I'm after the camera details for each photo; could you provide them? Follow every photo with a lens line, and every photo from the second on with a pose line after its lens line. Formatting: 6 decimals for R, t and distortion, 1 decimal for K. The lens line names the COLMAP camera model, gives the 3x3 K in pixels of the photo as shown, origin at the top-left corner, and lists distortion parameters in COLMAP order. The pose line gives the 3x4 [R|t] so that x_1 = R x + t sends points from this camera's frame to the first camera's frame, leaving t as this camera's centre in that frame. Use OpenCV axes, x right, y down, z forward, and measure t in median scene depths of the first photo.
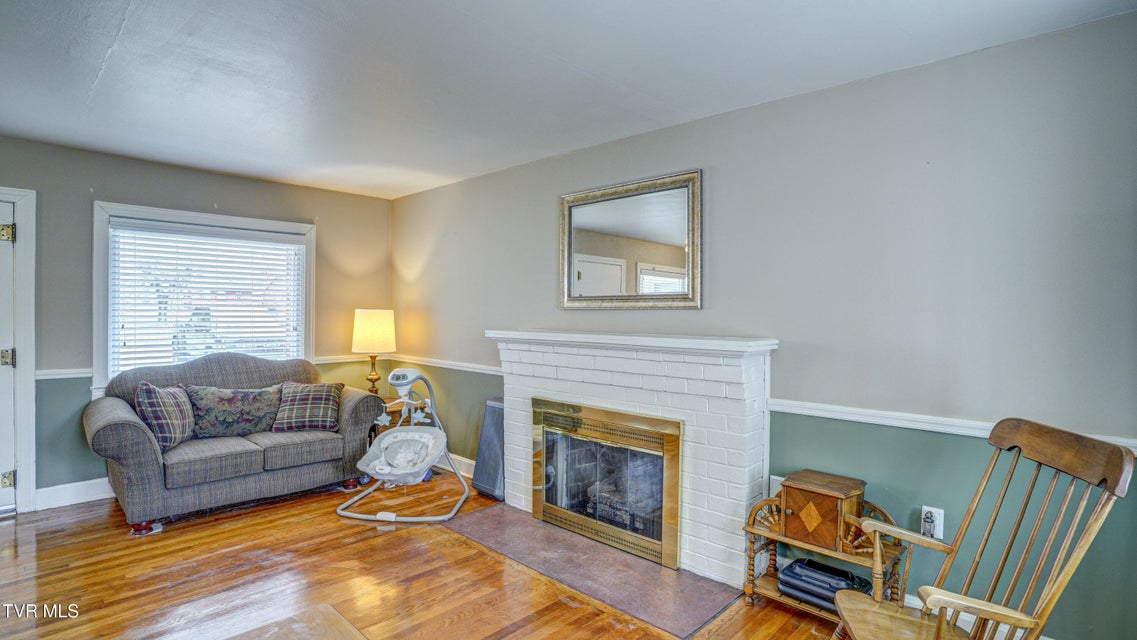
lens RADIAL K [[555.1, 0, 571.2], [0, 555.1, 316.8], [0, 0, 1]] dist [-0.086405, 0.038831]
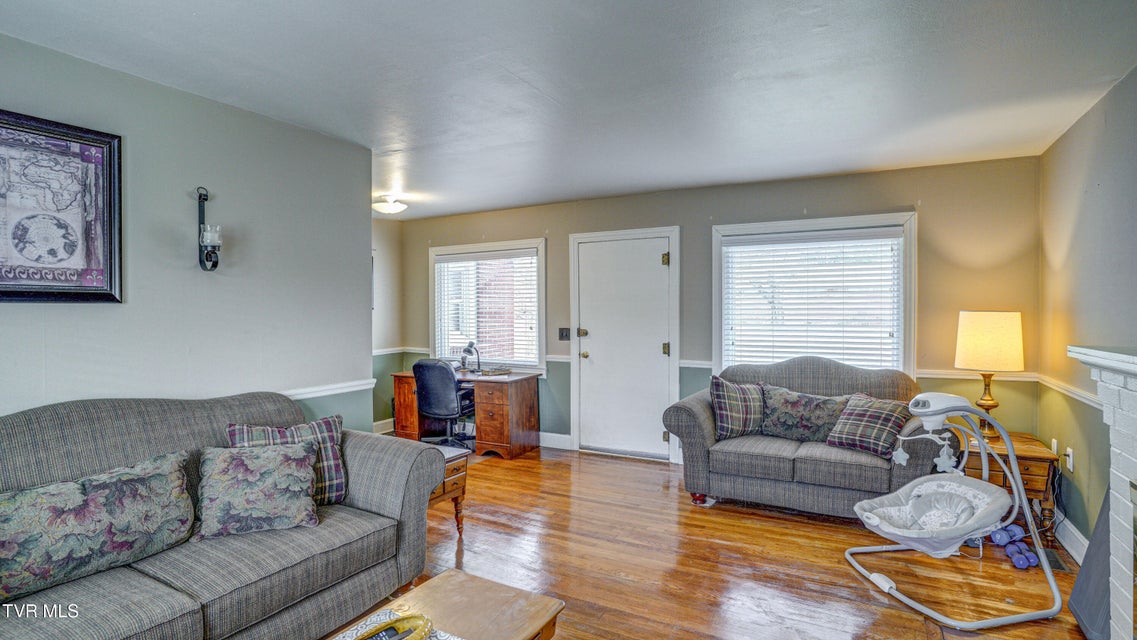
lens RADIAL K [[555.1, 0, 571.2], [0, 555.1, 316.8], [0, 0, 1]] dist [-0.086405, 0.038831]
pose [[0.248831, -0.000630, -0.968547, 0.251257], [-0.006067, 0.999979, -0.002209, -0.001828], [0.968528, 0.006426, 0.248822, 0.346855]]
